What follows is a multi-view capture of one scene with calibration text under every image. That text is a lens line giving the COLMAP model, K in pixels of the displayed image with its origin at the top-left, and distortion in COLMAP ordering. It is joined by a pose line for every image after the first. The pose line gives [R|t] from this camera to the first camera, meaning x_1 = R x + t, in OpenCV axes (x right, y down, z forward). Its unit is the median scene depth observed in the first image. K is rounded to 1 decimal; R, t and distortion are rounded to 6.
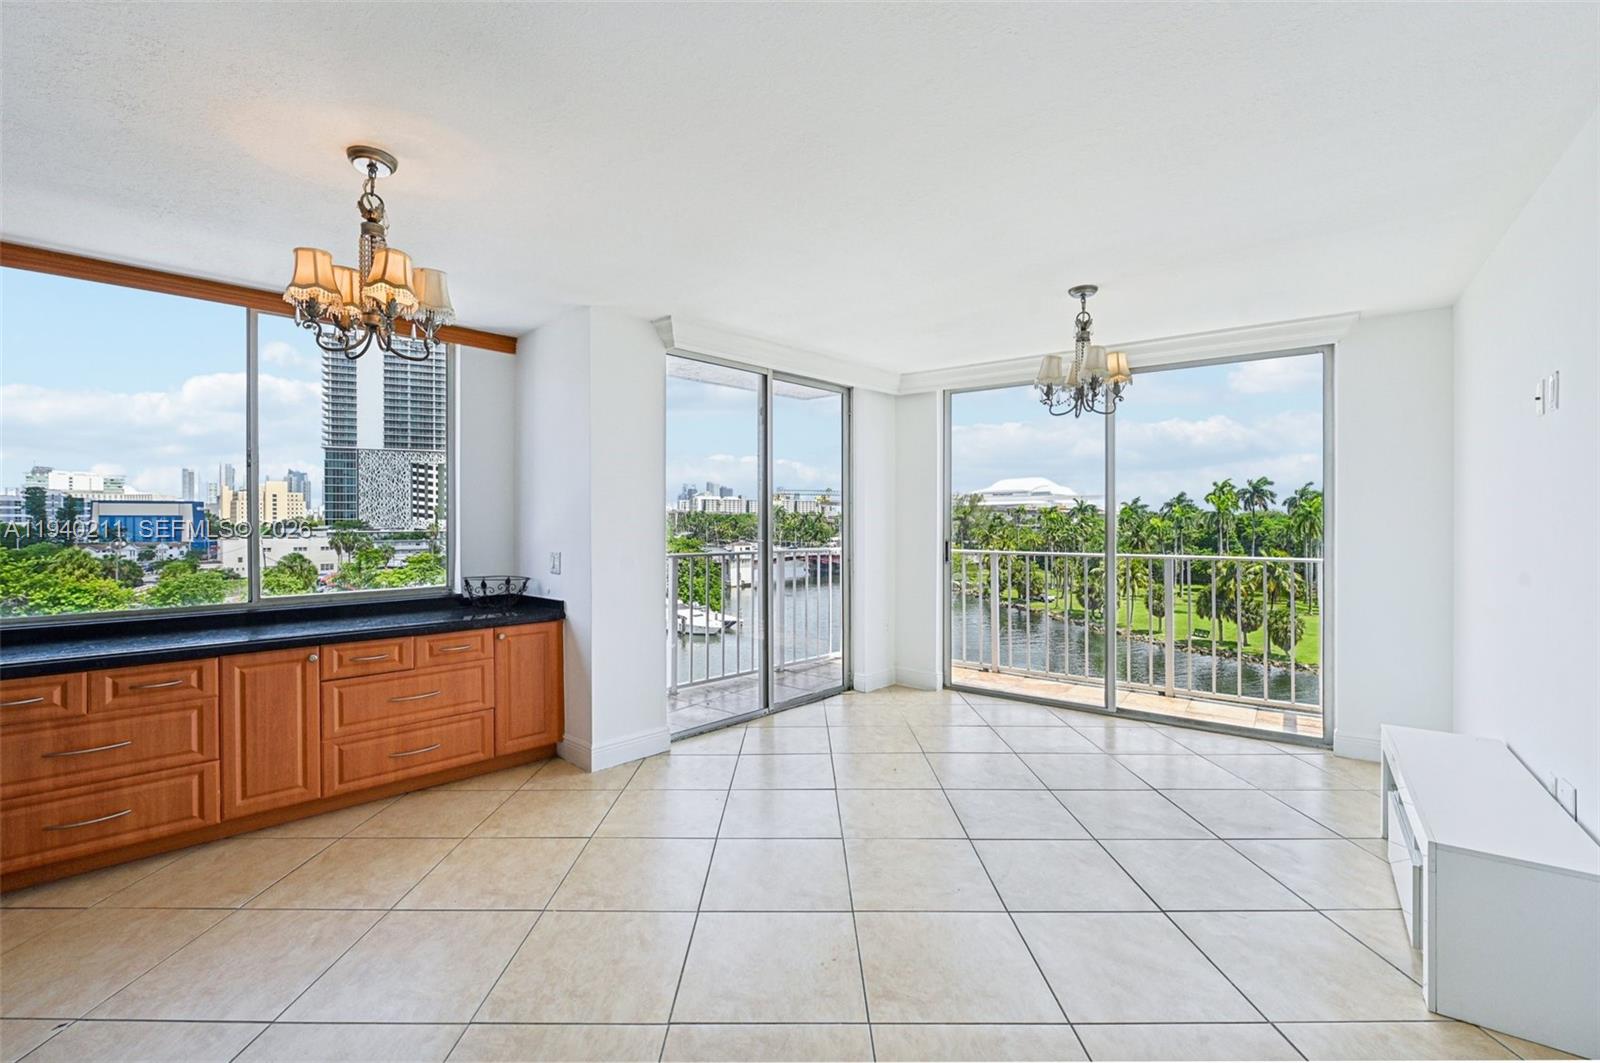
lens RADIAL K [[676.8, 0, 800.0], [0, 676.8, 531.5], [0, 0, 1]] dist [-0.000233, -0.000124]
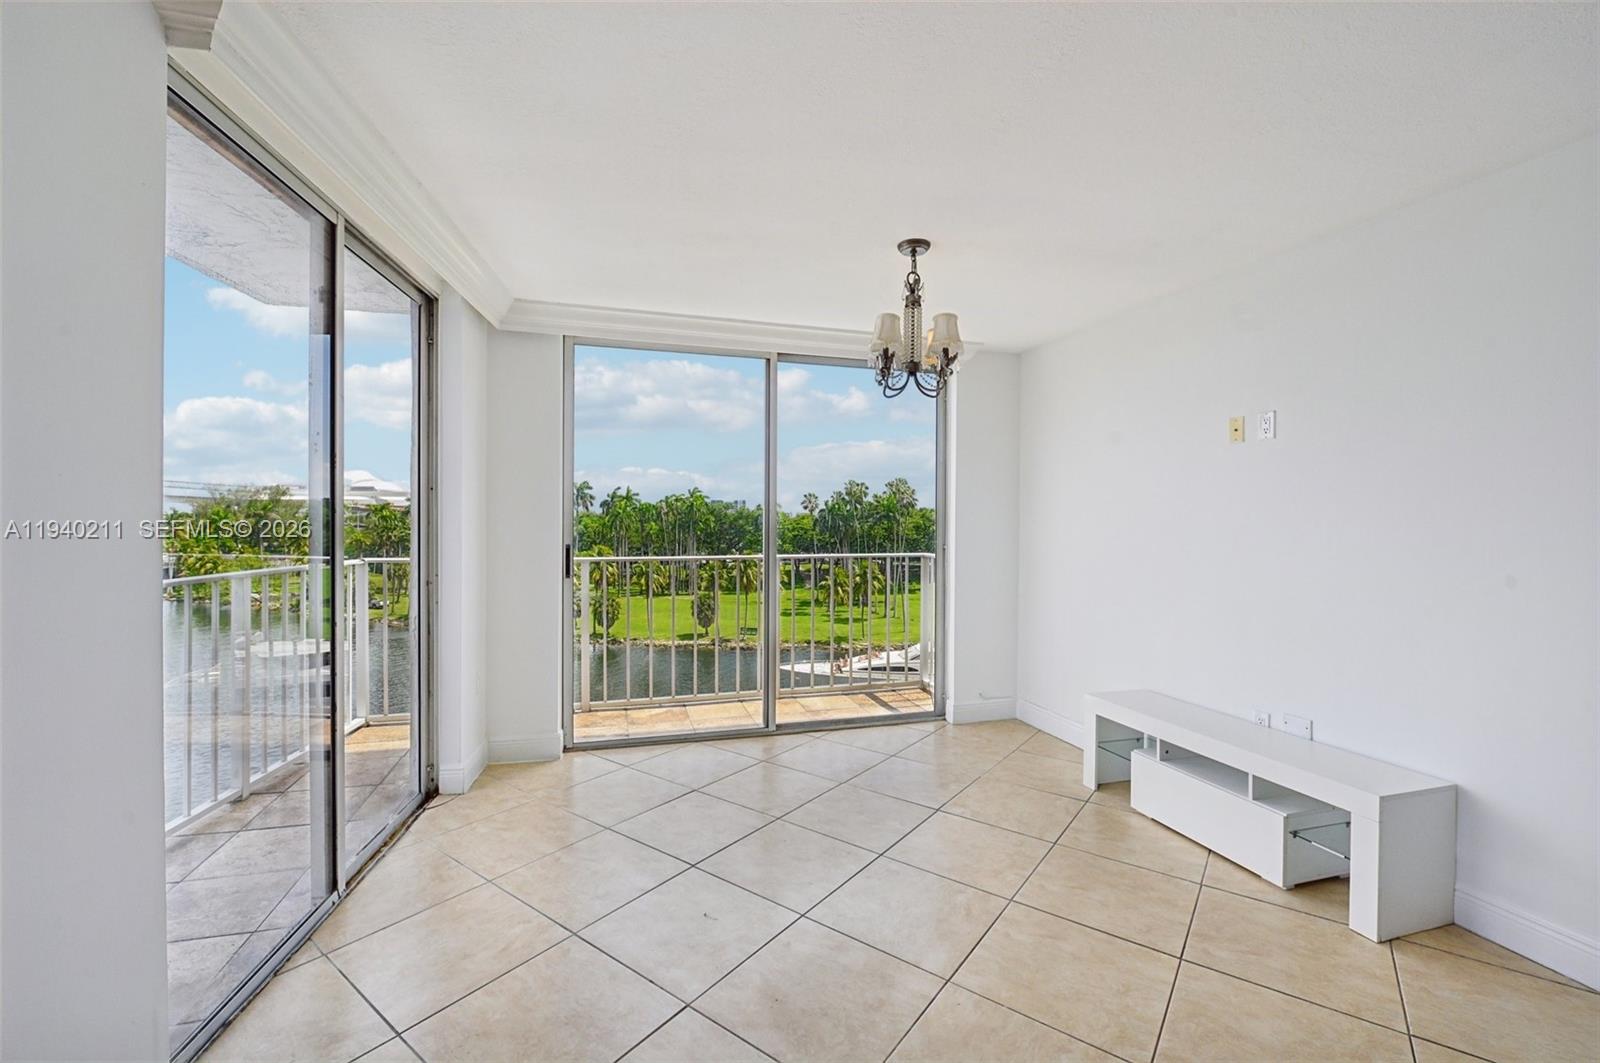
lens RADIAL K [[676.8, 0, 800.0], [0, 676.8, 531.5], [0, 0, 1]] dist [-0.000233, -0.000124]
pose [[0.607348, -0.010142, 0.794371, -0.209646], [0.008718, 0.999943, 0.006101, -0.005001], [-0.794388, 0.003220, 0.607402, 0.375521]]
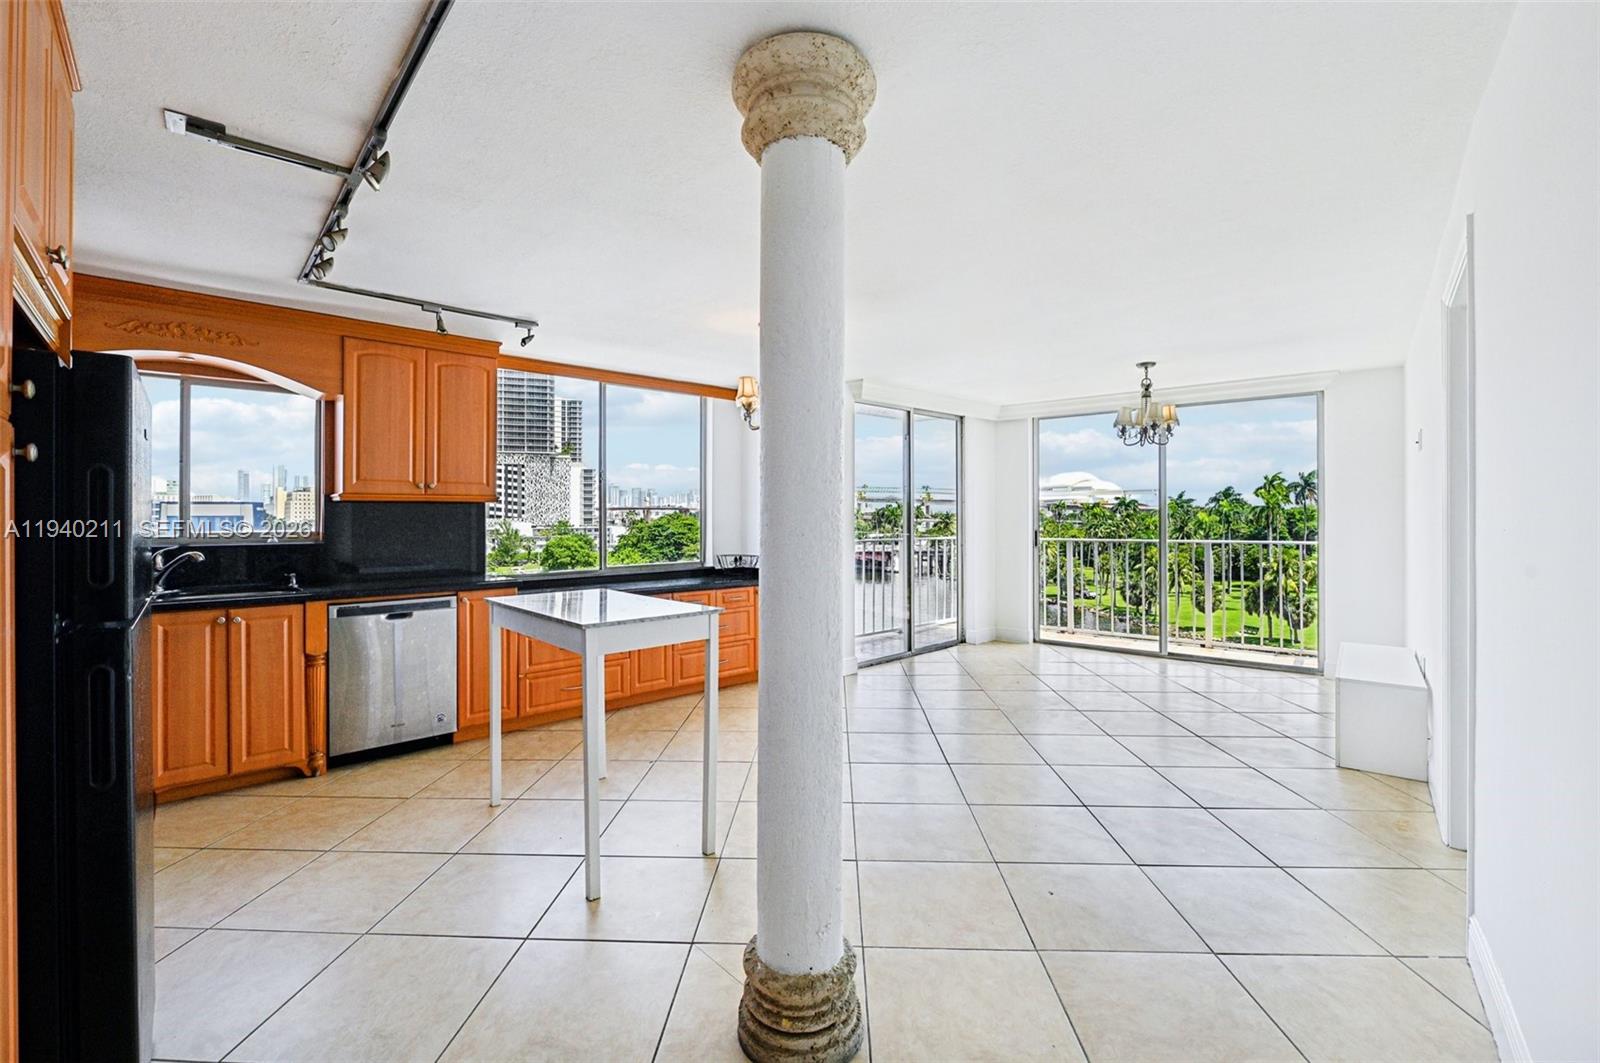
lens RADIAL K [[677.6, 0, 806.6], [0, 677.6, 527.6], [0, 0, 1]] dist [-0.002796, -0.000485]
pose [[0.998986, -0.004533, -0.044789, -0.176108], [0.004486, 0.999989, -0.001160, 0.007353], [0.044794, 0.000958, 0.998996, -0.352496]]
